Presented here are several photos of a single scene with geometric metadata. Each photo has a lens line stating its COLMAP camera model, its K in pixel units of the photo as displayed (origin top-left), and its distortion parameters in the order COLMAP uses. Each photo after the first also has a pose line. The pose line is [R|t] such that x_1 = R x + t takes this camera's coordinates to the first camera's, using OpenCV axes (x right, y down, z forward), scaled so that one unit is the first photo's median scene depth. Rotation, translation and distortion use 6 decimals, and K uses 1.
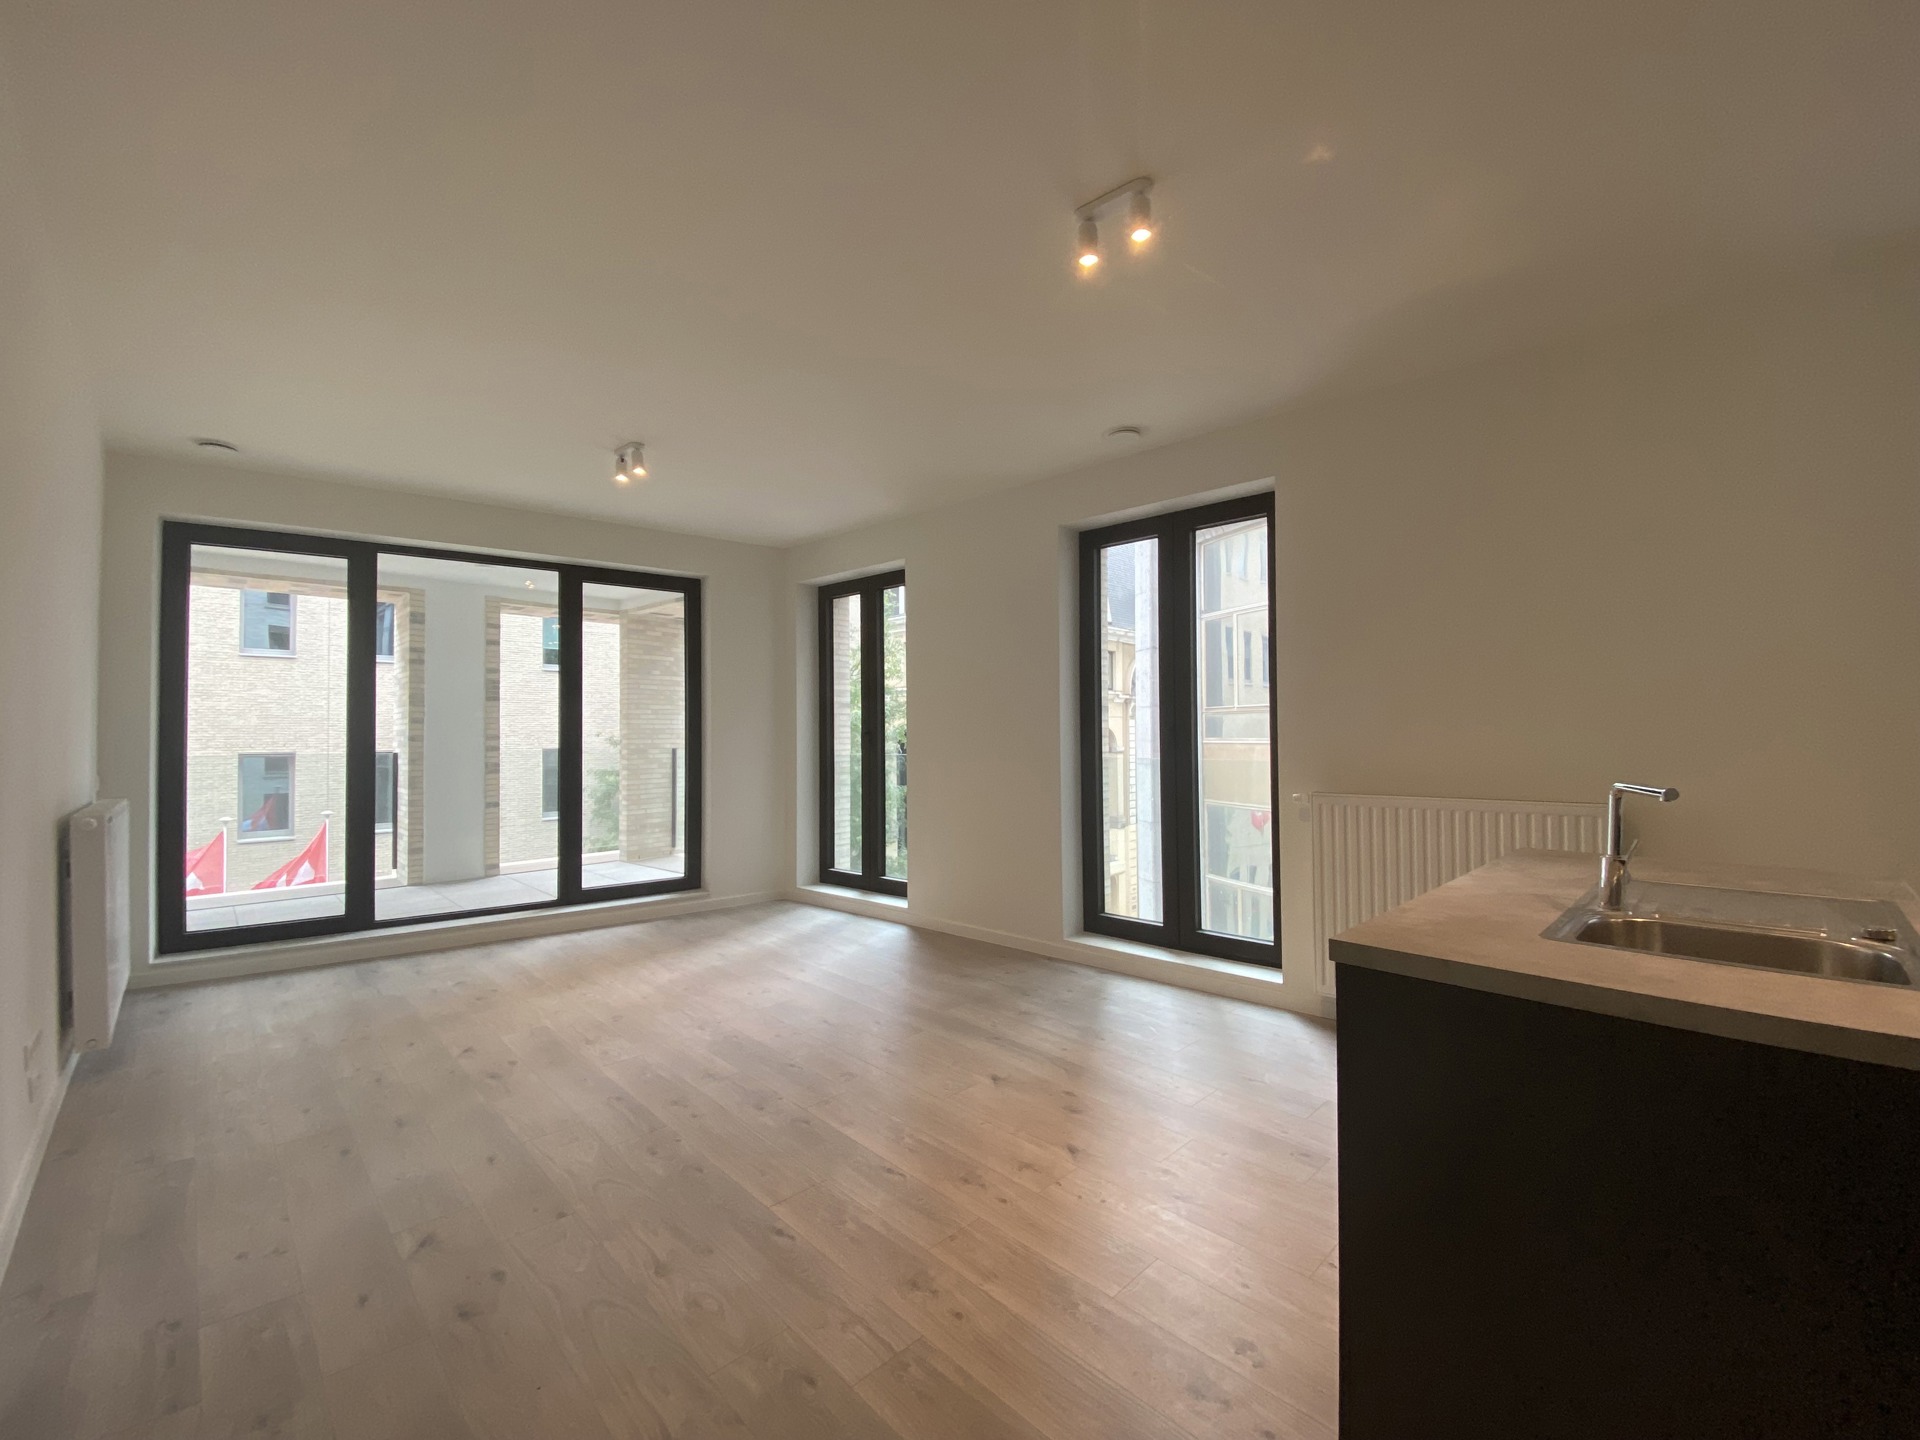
lens RADIAL K [[782.5, 0, 968.3], [0, 782.5, 717.9], [0, 0, 1]] dist [-0.004684, -0.001096]
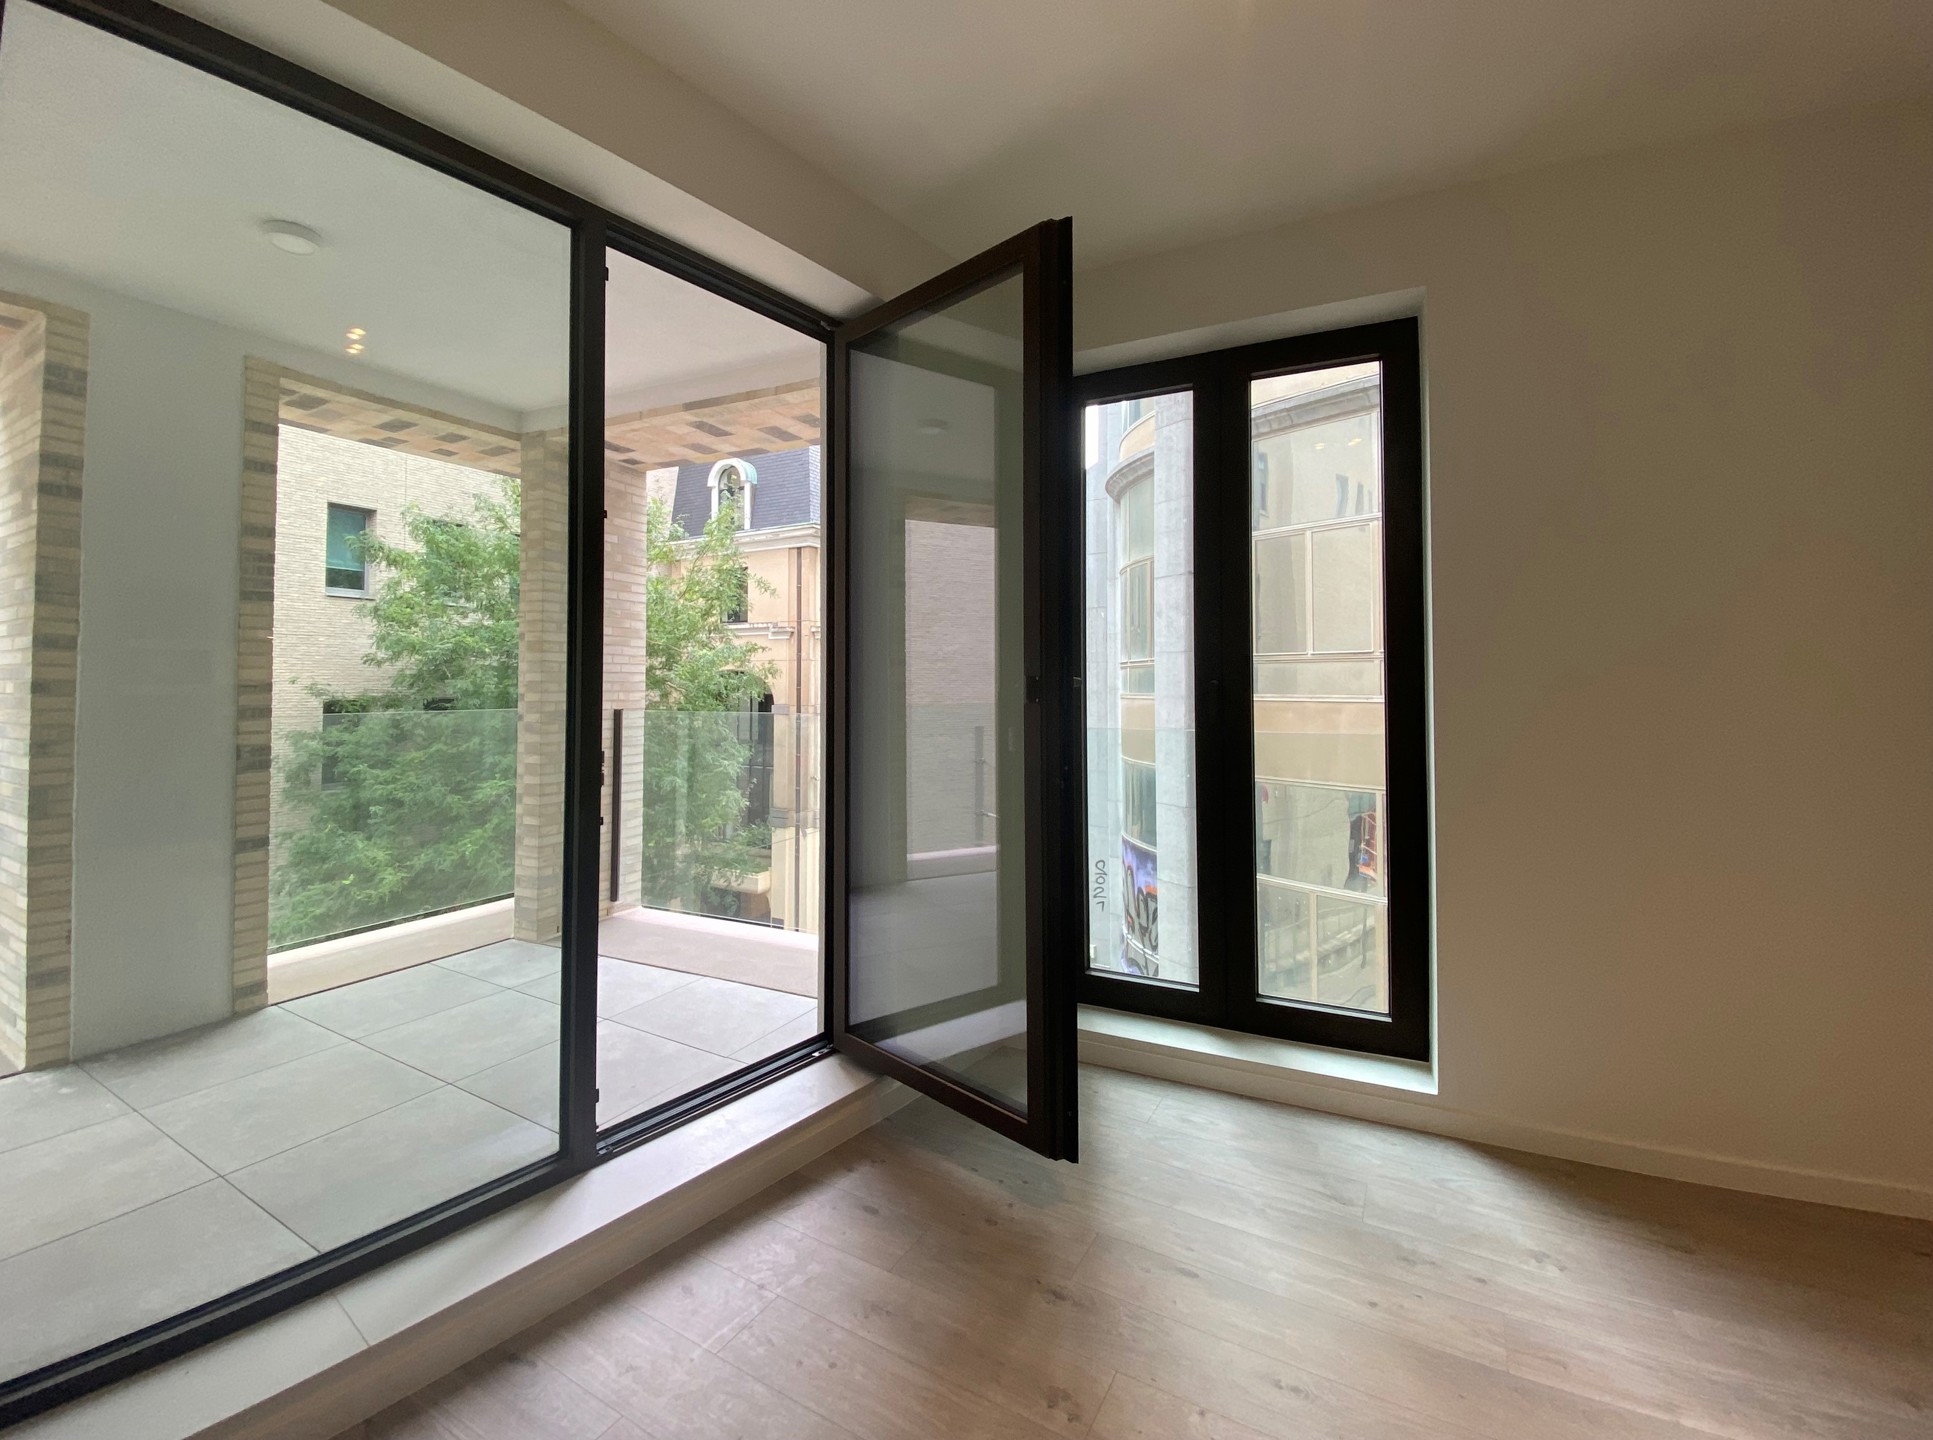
lens RADIAL K [[855.3, 0, 919.2], [0, 855.3, 659.6], [0, 0, 1]] dist [-0.012687, -0.004424]
pose [[0.972364, 0.015681, 0.232941, -0.383342], [-0.013598, 0.999852, -0.010546, 0.010950], [-0.233072, 0.007087, 0.972434, 0.489744]]
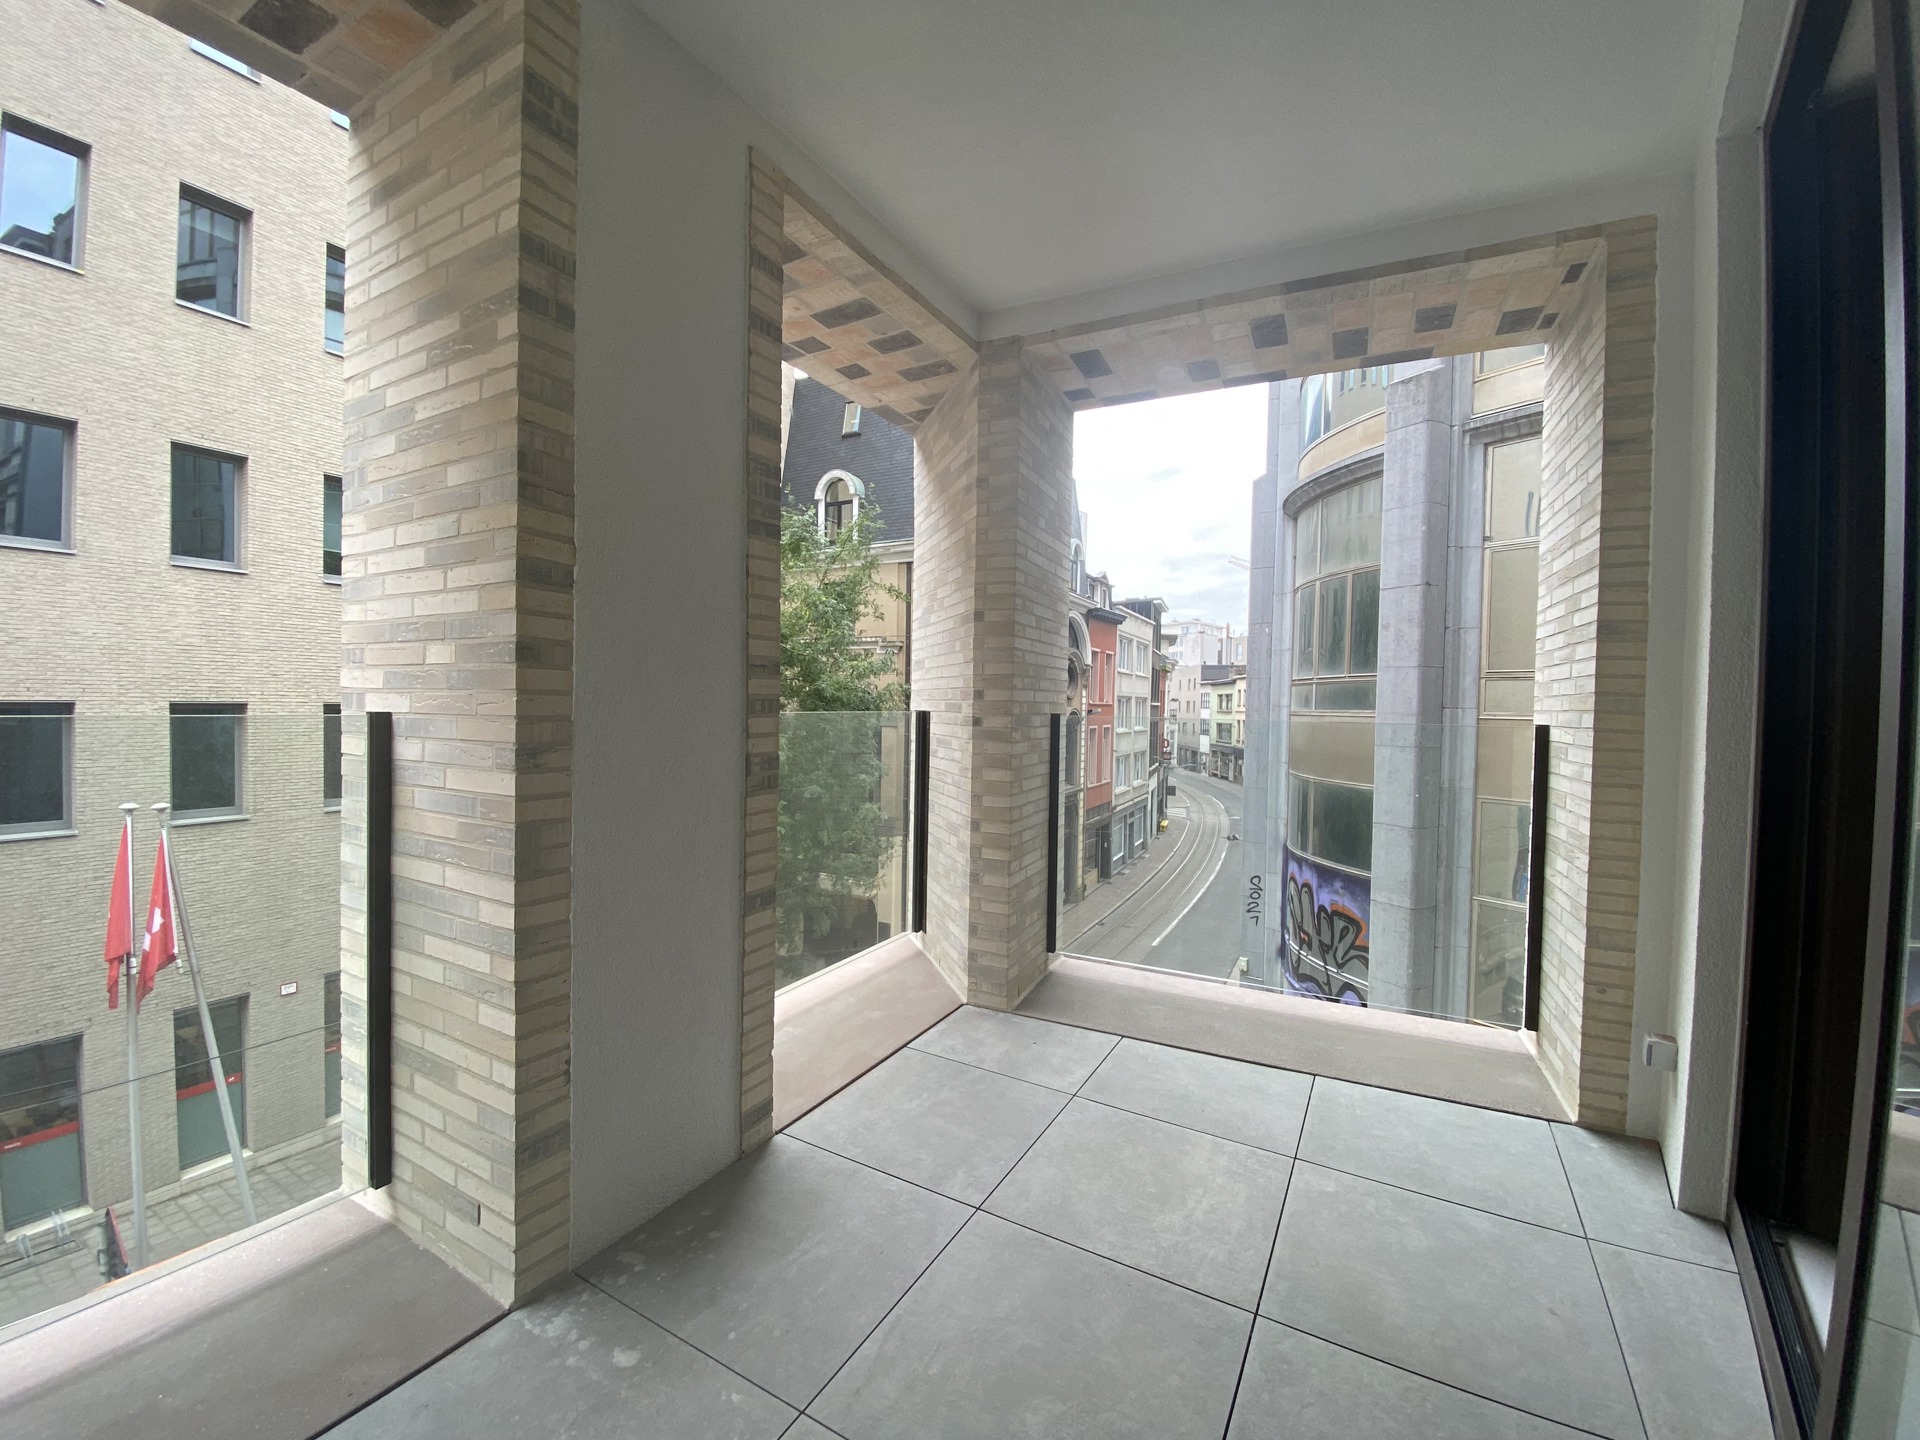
lens RADIAL K [[782.5, 0, 960.3], [0, 782.5, 718.5], [0, 0, 1]] dist [-0.004684, -0.001096]
pose [[0.965085, 0.019303, 0.261226, -0.646637], [-0.030539, 0.998772, 0.039020, 0.032578], [-0.260152, -0.045635, 0.964489, 0.746482]]
